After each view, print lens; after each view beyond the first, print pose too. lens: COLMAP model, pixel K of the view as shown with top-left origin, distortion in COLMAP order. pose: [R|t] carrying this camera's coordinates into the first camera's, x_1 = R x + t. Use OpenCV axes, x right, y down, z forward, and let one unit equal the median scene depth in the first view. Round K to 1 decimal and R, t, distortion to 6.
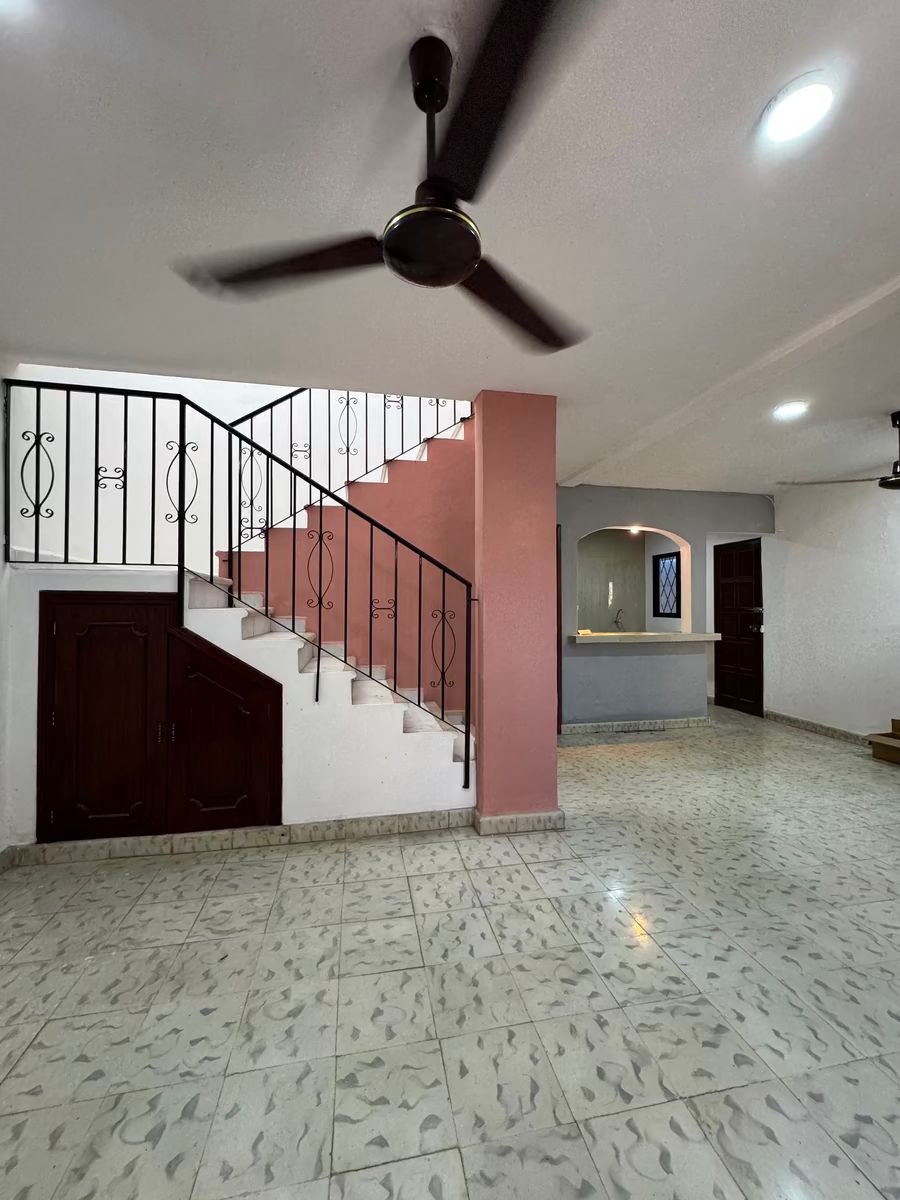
lens RADIAL K [[482.1, 0, 446.9], [0, 482.1, 599.9], [0, 0, 1]] dist [-0.002656, 0.001101]
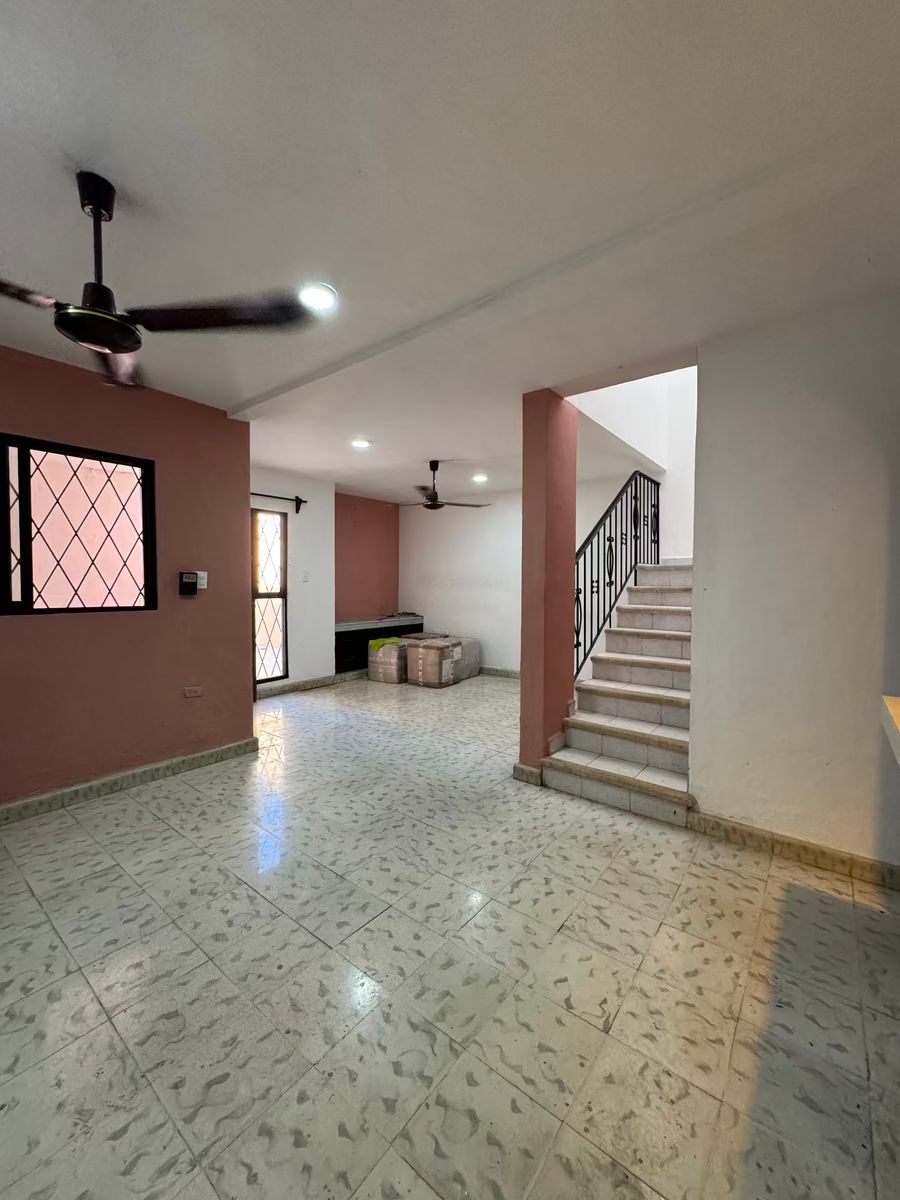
lens RADIAL K [[482.1, 0, 447.9], [0, 482.1, 597.7], [0, 0, 1]] dist [-0.002656, 0.001101]
pose [[-0.758445, 0.020647, -0.651410, 1.299212], [0.004308, 0.999635, 0.026669, 0.013906], [0.651723, 0.017421, -0.758257, 2.077104]]
